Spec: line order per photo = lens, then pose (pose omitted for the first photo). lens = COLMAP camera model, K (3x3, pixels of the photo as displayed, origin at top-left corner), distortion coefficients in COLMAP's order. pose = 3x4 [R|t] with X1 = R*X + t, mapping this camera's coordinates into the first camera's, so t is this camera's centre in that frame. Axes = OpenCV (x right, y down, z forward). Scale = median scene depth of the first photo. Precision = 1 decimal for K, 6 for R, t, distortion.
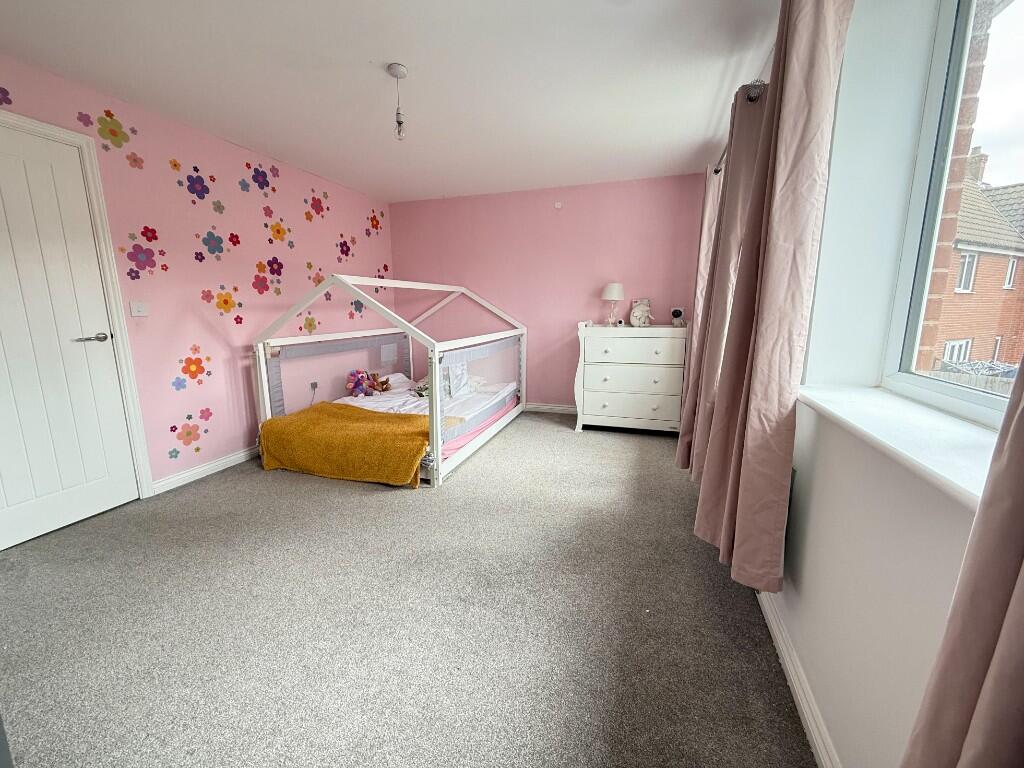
lens RADIAL K [[410.0, 0, 511.4], [0, 410.0, 383.2], [0, 0, 1]] dist [0.000792, 0.000143]
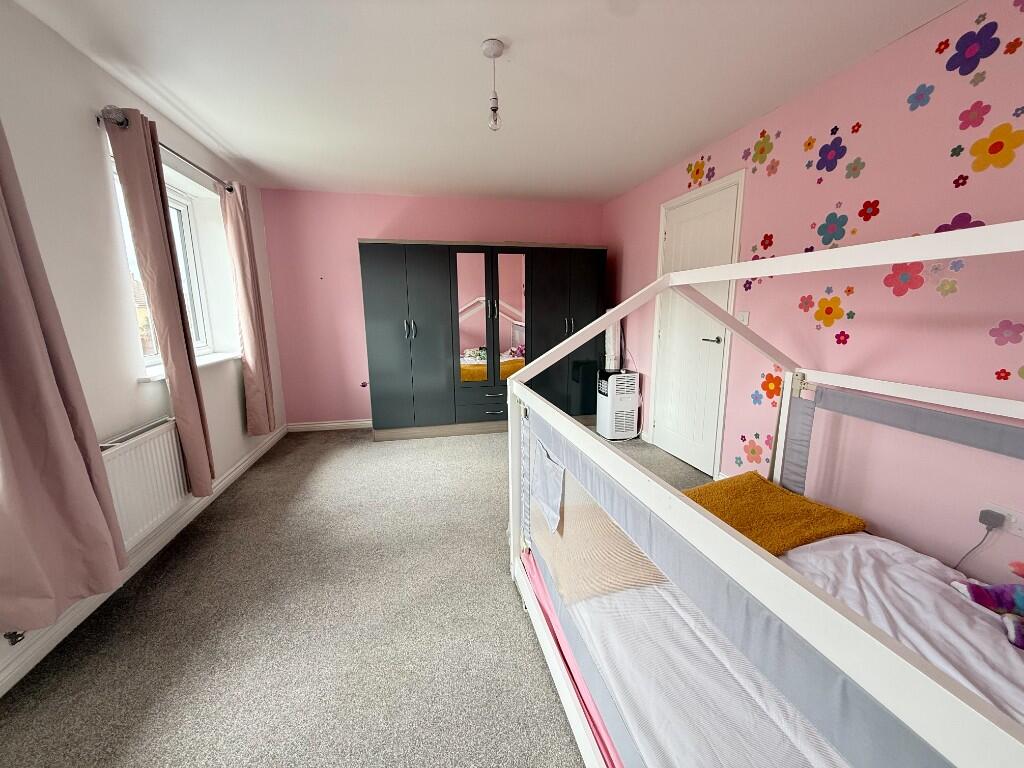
lens RADIAL K [[410.0, 0, 511.4], [0, 410.0, 383.2], [0, 0, 1]] dist [0.000792, 0.000143]
pose [[-0.856906, 0.103330, -0.505010, 0.137367], [-0.082182, 0.939786, 0.331736, -0.281409], [0.508879, 0.325770, -0.796816, 1.380768]]
